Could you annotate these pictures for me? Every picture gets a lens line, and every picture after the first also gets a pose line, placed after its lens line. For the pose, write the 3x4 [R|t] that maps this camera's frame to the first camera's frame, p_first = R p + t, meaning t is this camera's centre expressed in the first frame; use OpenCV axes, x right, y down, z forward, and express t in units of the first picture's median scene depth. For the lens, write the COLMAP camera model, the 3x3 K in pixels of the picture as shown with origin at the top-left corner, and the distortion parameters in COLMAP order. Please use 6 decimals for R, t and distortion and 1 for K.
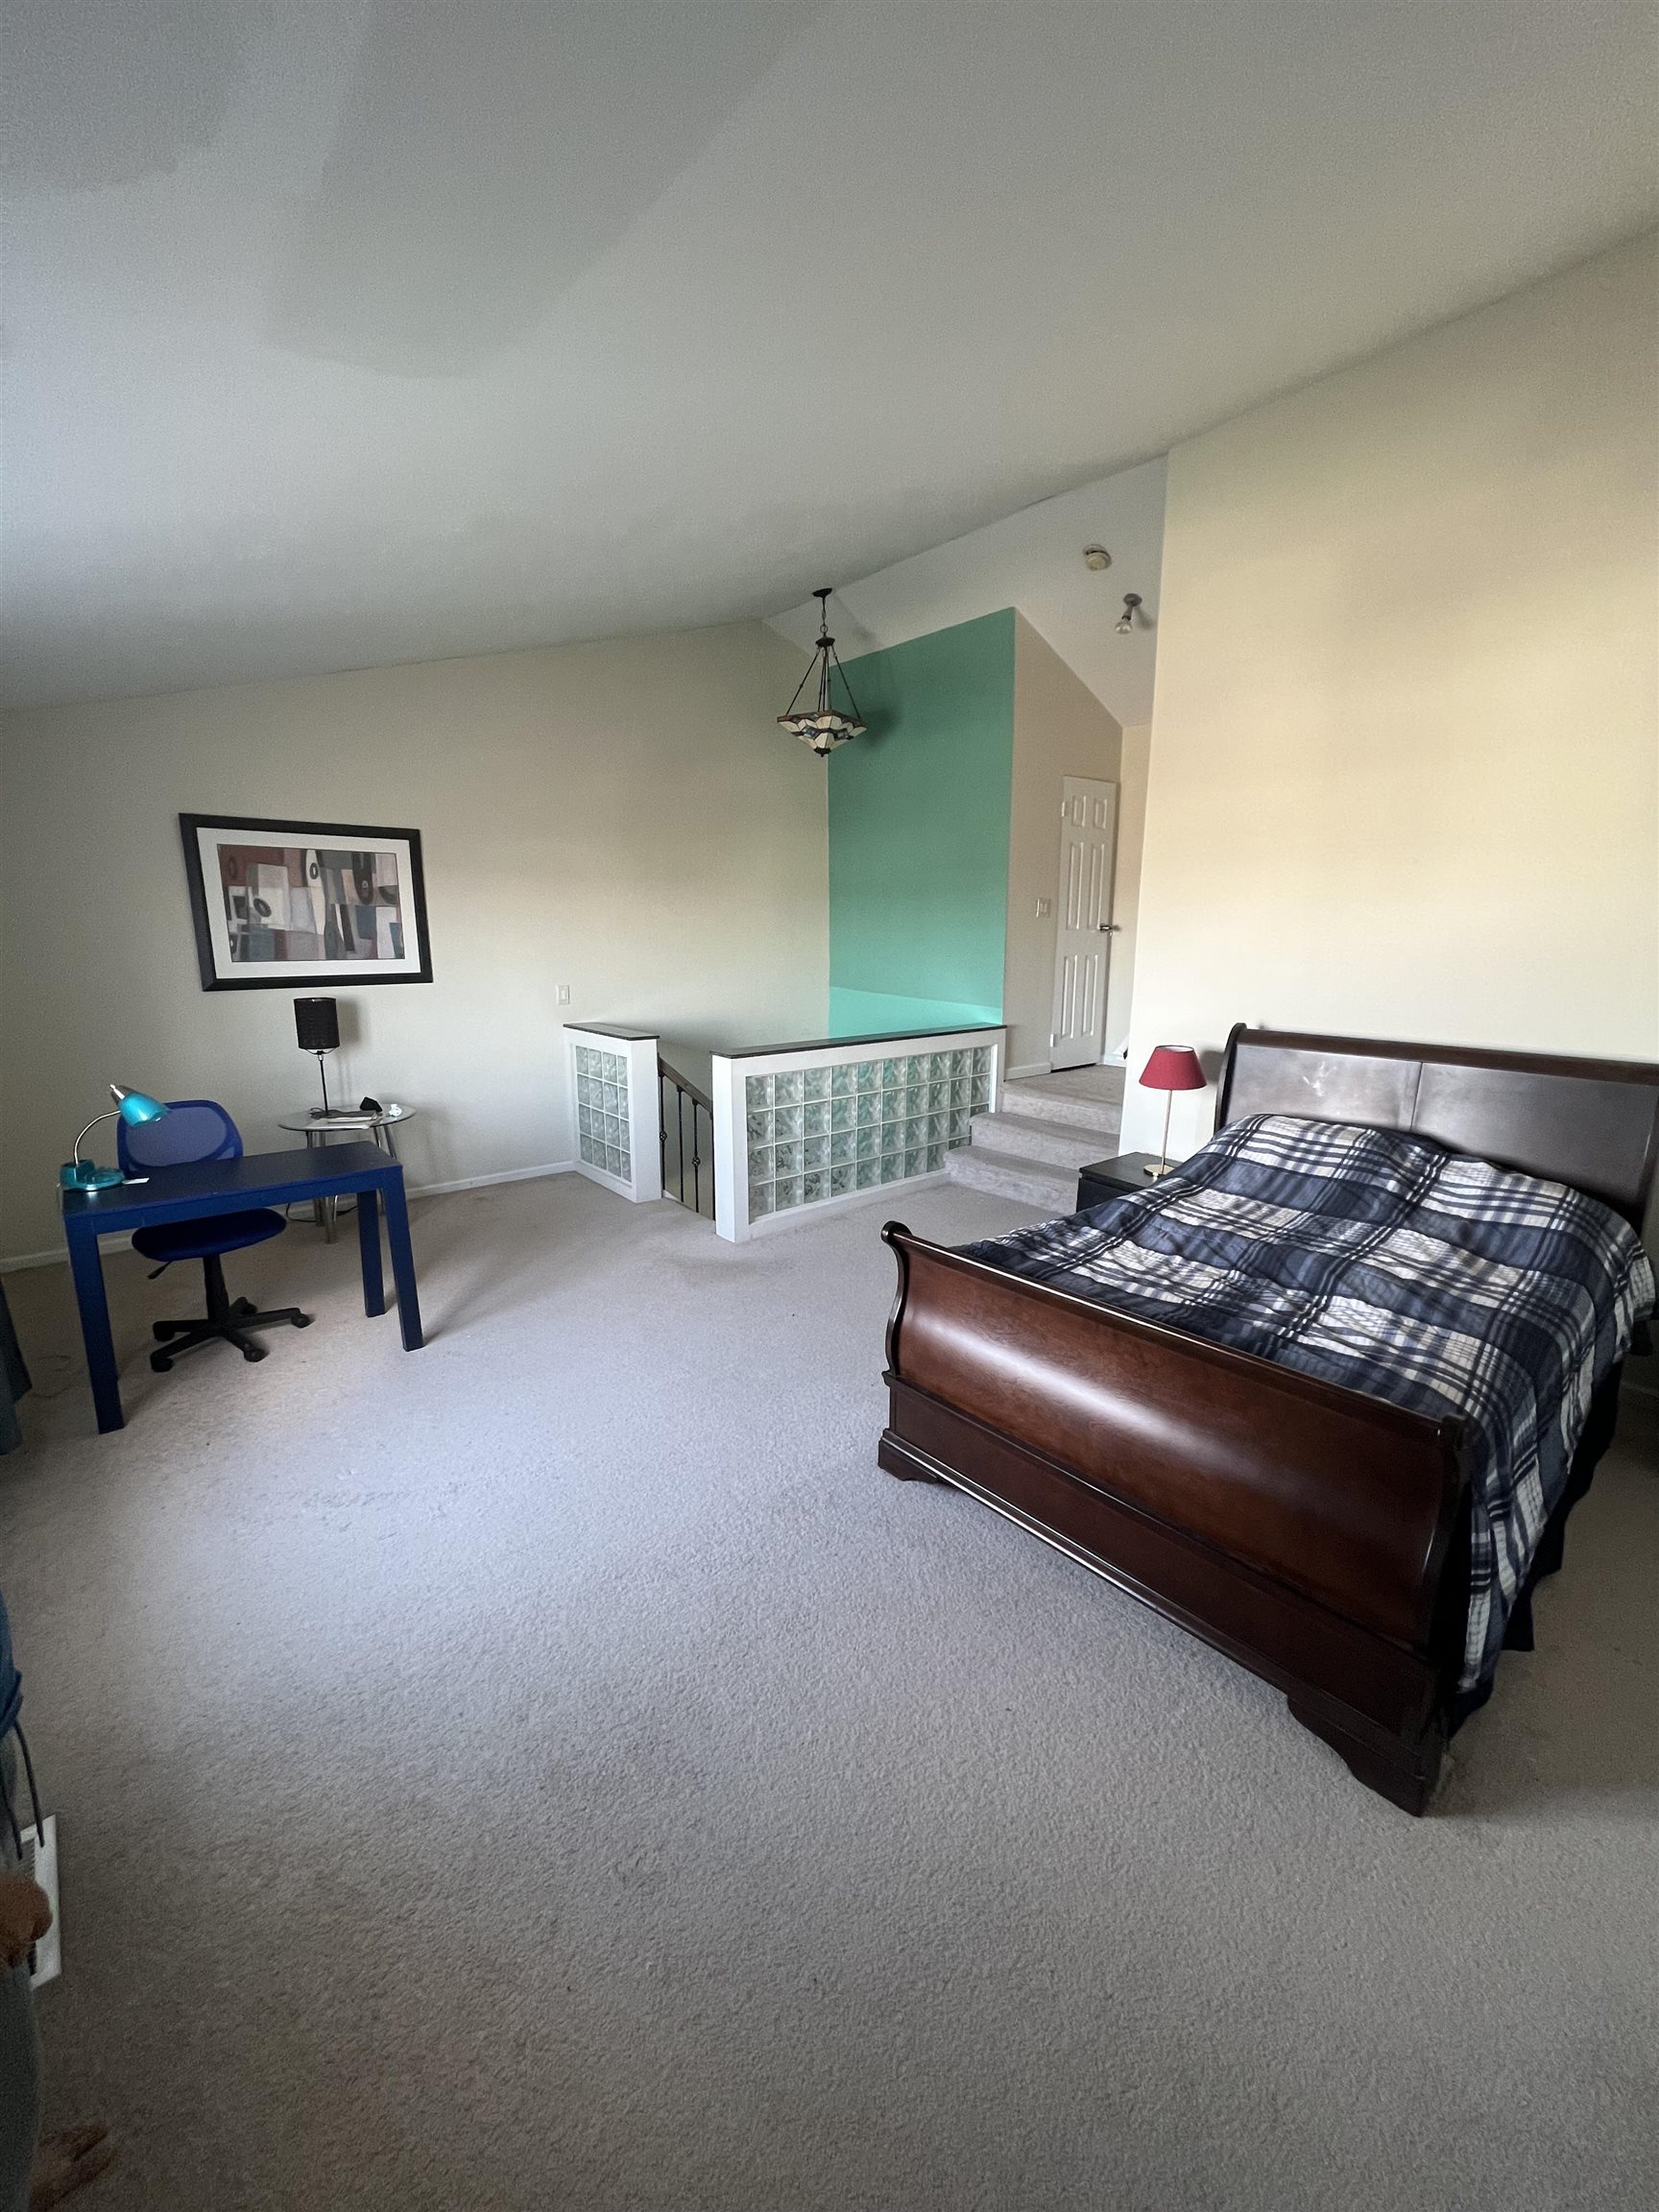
lens RADIAL K [[873.5, 0, 821.0], [0, 873.5, 1098.9], [0, 0, 1]] dist [-0.001447, 0.000045]
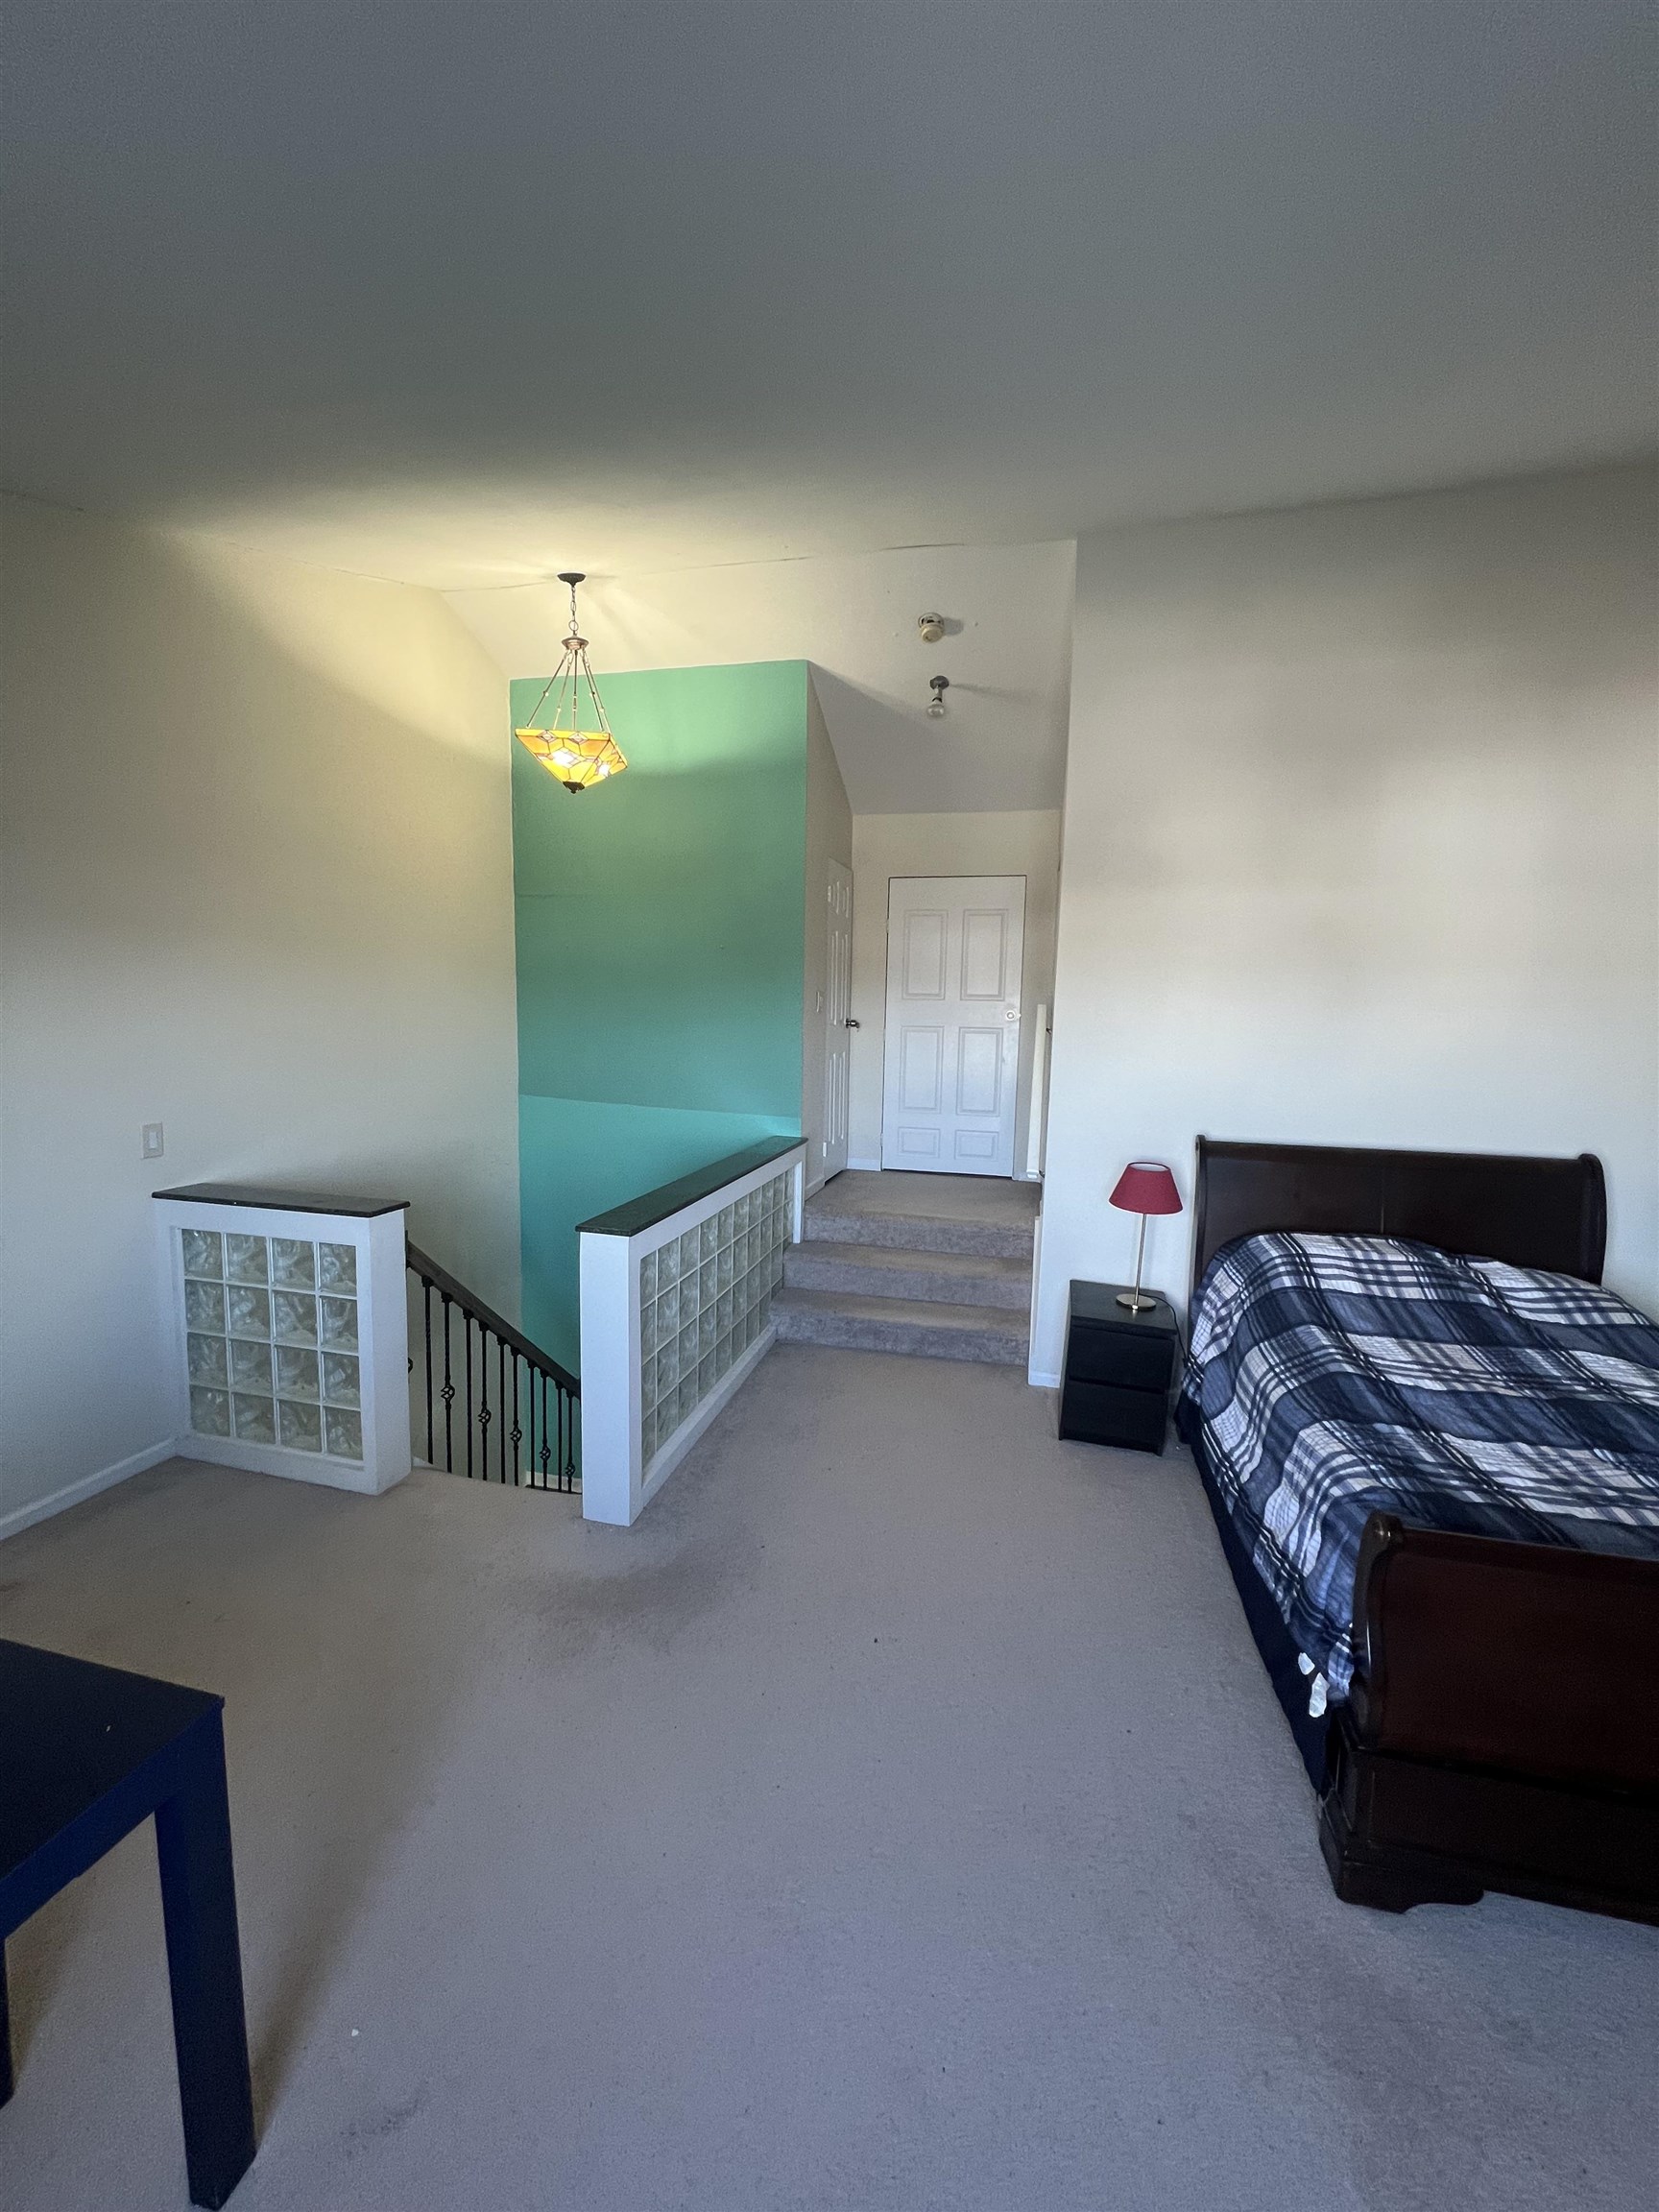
lens RADIAL K [[873.5, 0, 830.7], [0, 873.5, 1108.1], [0, 0, 1]] dist [-0.001447, 0.000045]
pose [[0.807152, -0.049245, 0.588287, -0.538635], [0.094256, 0.994481, -0.046077, -0.146251], [-0.582771, 0.092641, 0.807339, 0.604967]]
